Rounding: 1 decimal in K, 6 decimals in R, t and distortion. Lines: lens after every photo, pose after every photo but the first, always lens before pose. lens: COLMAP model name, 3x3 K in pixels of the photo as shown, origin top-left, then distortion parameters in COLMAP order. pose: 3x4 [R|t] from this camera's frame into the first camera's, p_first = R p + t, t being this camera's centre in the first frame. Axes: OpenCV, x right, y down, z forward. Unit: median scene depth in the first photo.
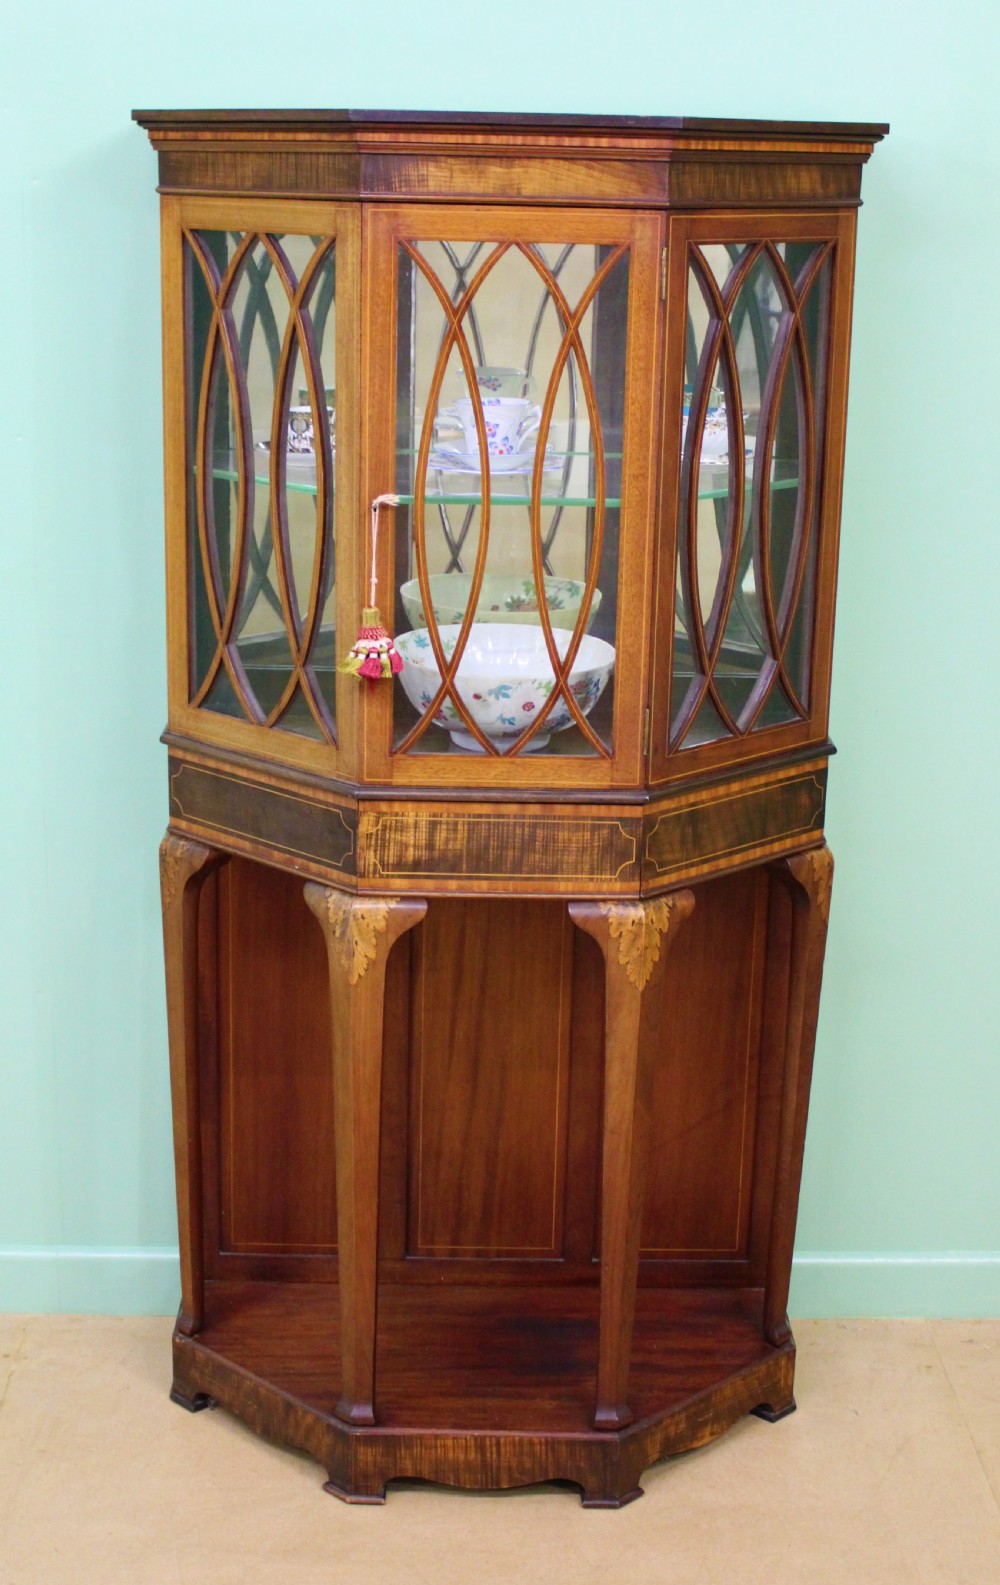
lens RADIAL K [[2240.7, 0, 499.5], [0, 2240.7, 745.2], [0, 0, 1]] dist [-0.093182, 0.032612]
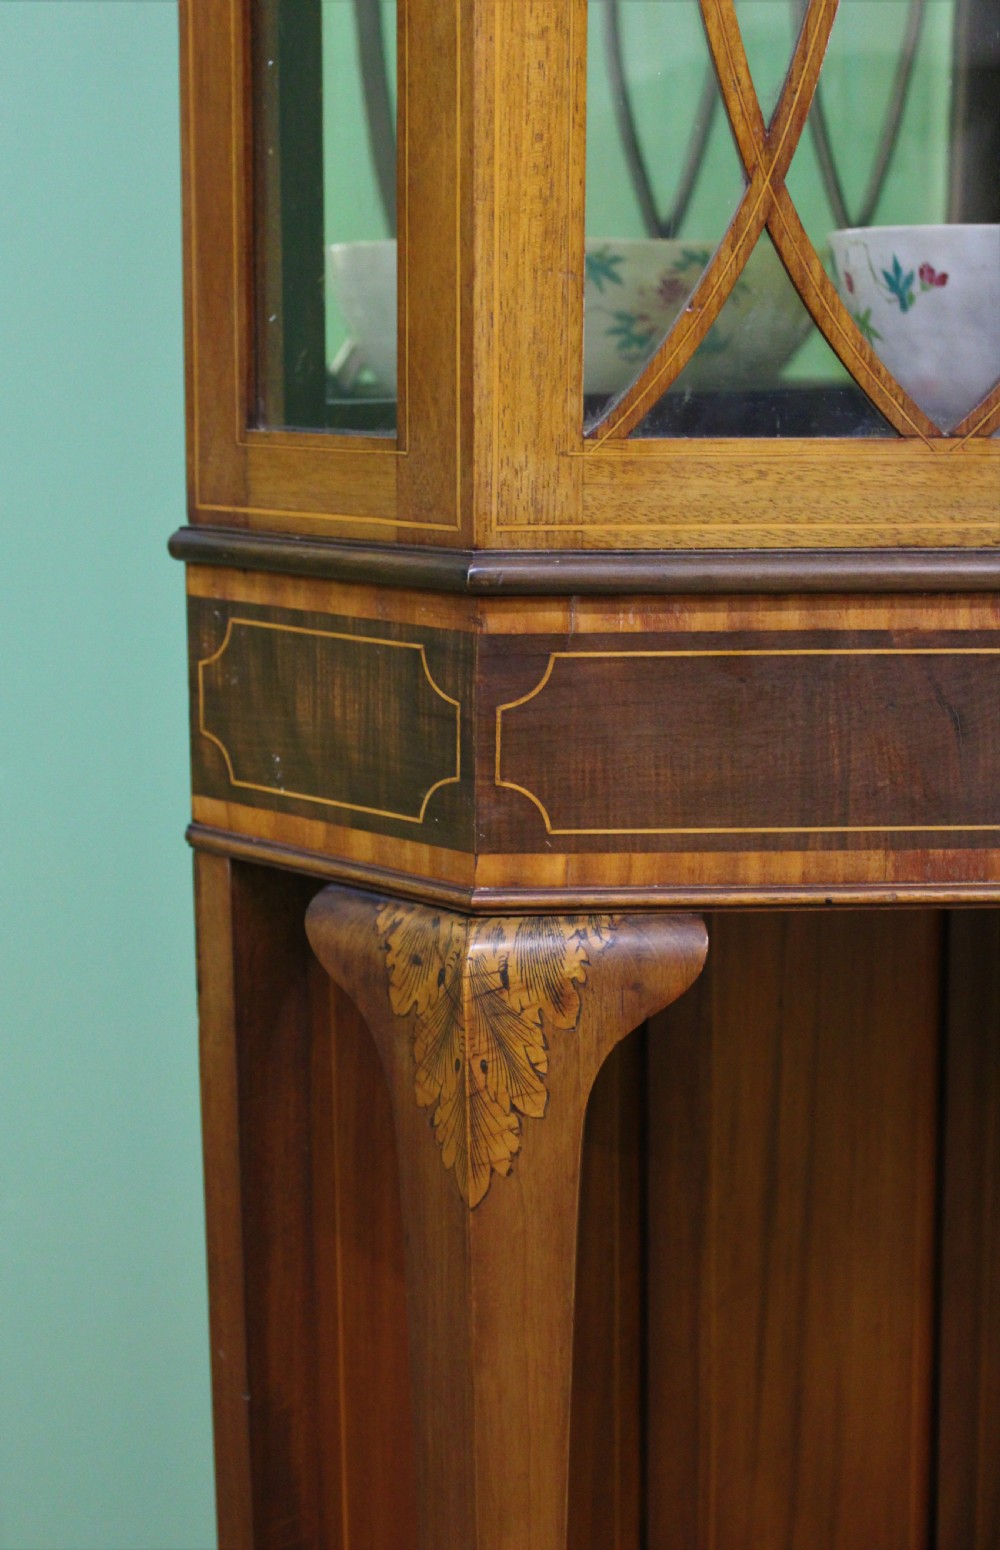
lens RADIAL K [[2446.6, 0, 500.0], [0, 2446.6, 775.0], [0, 0, 1]] dist [-0.013865, -0.023635]
pose [[0.700617, -0.152464, 0.697059, -0.389009], [0.201816, 0.979357, 0.011363, 0.019871], [-0.684402, 0.132717, 0.716924, 0.825021]]
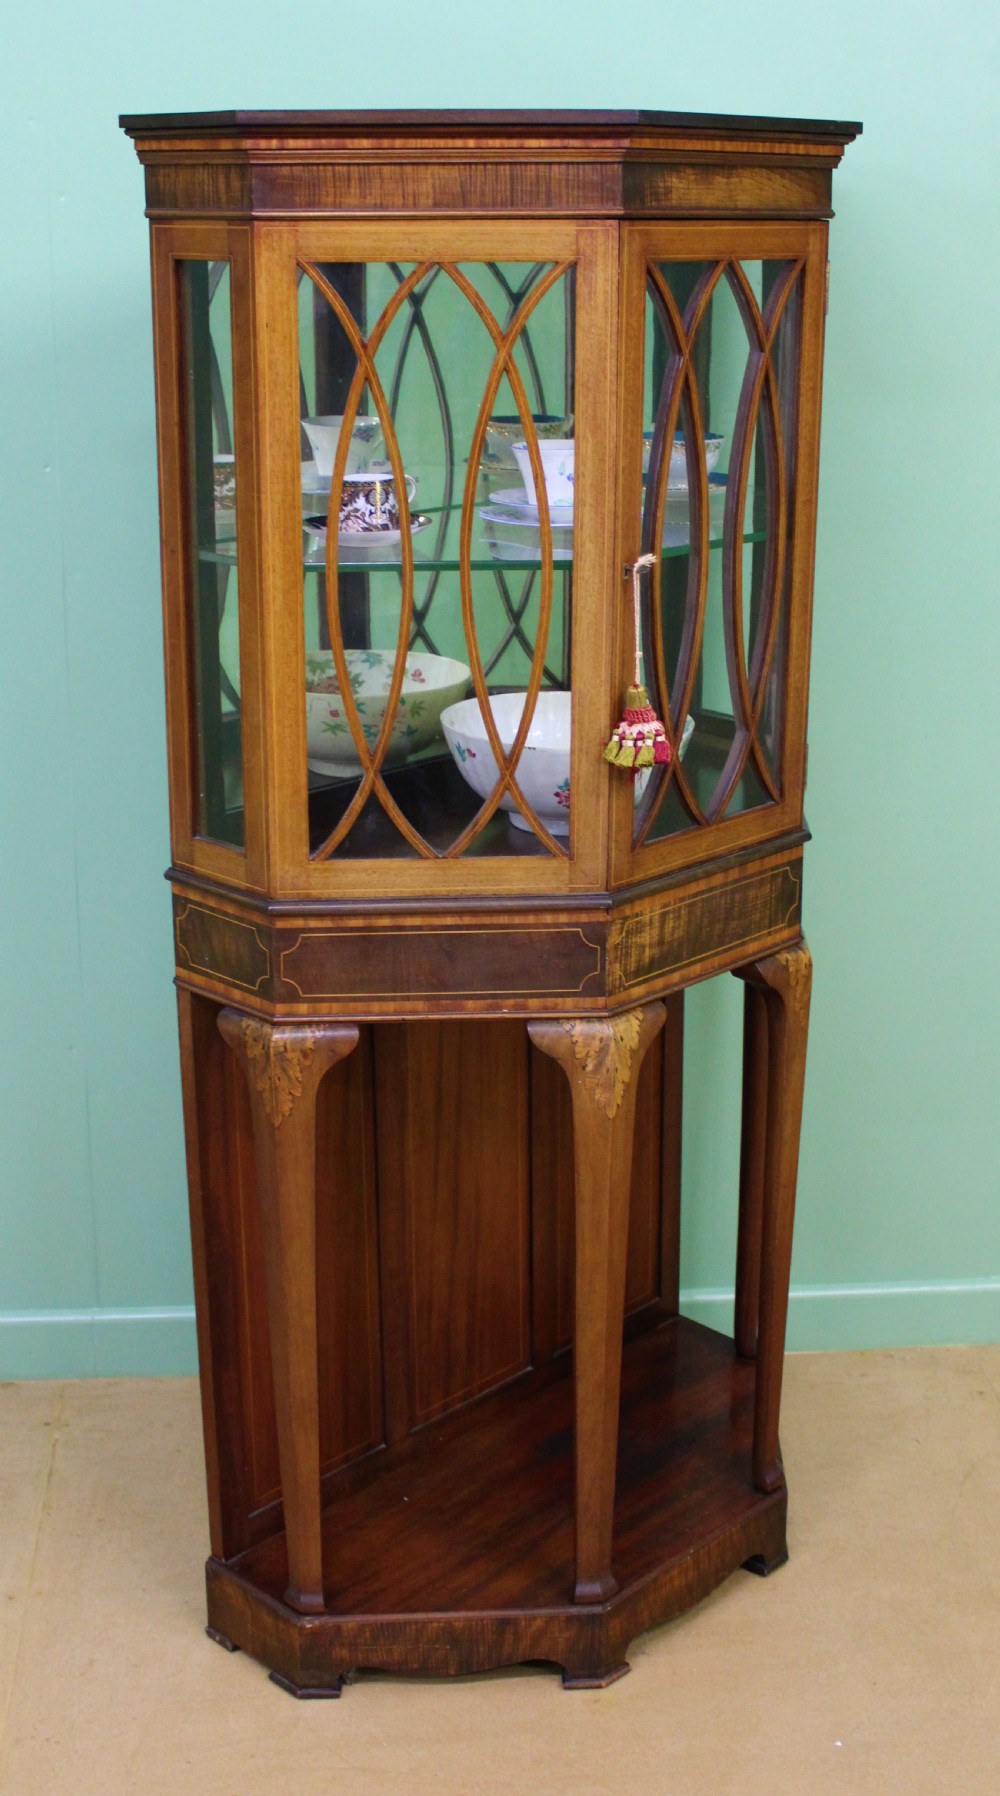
lens RADIAL K [[2227.9, 0, 541.2], [0, 2227.9, 862.1], [0, 0, 1]] dist [-0.109349, 0.058111]
pose [[0.691210, -0.227572, 0.685886, -0.659674], [0.198895, 0.972374, 0.122188, -0.102877], [-0.694744, 0.051962, 0.717377, 0.385431]]
